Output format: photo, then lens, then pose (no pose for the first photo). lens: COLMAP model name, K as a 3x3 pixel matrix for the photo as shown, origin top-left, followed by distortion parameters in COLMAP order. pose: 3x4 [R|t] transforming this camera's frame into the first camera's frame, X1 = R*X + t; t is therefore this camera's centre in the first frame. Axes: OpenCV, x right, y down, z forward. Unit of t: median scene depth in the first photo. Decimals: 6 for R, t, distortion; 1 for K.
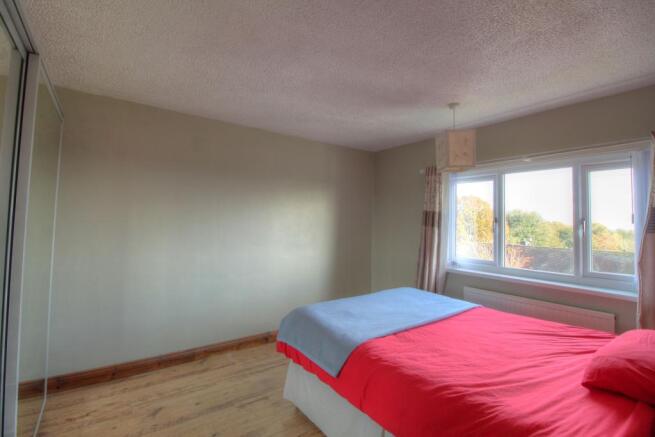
lens RADIAL K [[302.1, 0, 325.3], [0, 302.1, 210.0], [0, 0, 1]] dist [-0.000577, 0.000093]
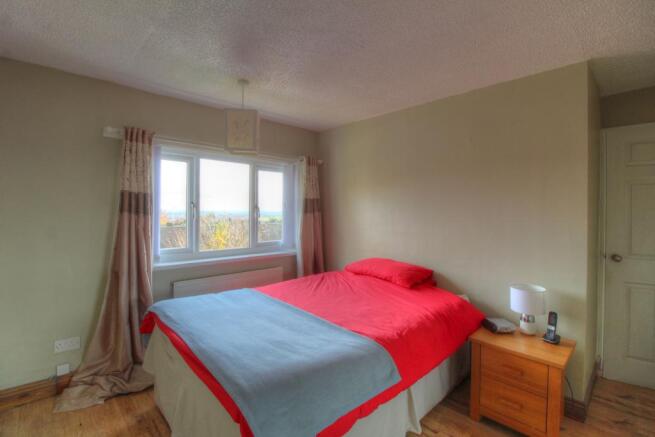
lens RADIAL K [[302.1, 0, 325.3], [0, 302.1, 210.0], [0, 0, 1]] dist [-0.000577, 0.000093]
pose [[-0.109563, -0.022830, 0.993718, -0.495216], [-0.047981, 0.998692, 0.017654, 0.014806], [-0.992821, -0.045746, -0.110516, 0.785302]]
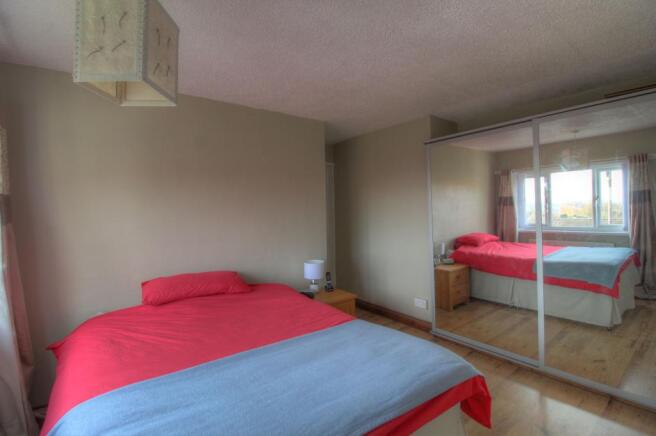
lens RADIAL K [[302.5, 0, 325.8], [0, 302.5, 209.5], [0, 0, 1]] dist [-0.000577, 0.000093]
pose [[0.998292, -0.049715, -0.030681, -0.745181], [0.051117, 0.997598, 0.046737, -0.066100], [0.028283, -0.048225, 0.998436, -0.887684]]
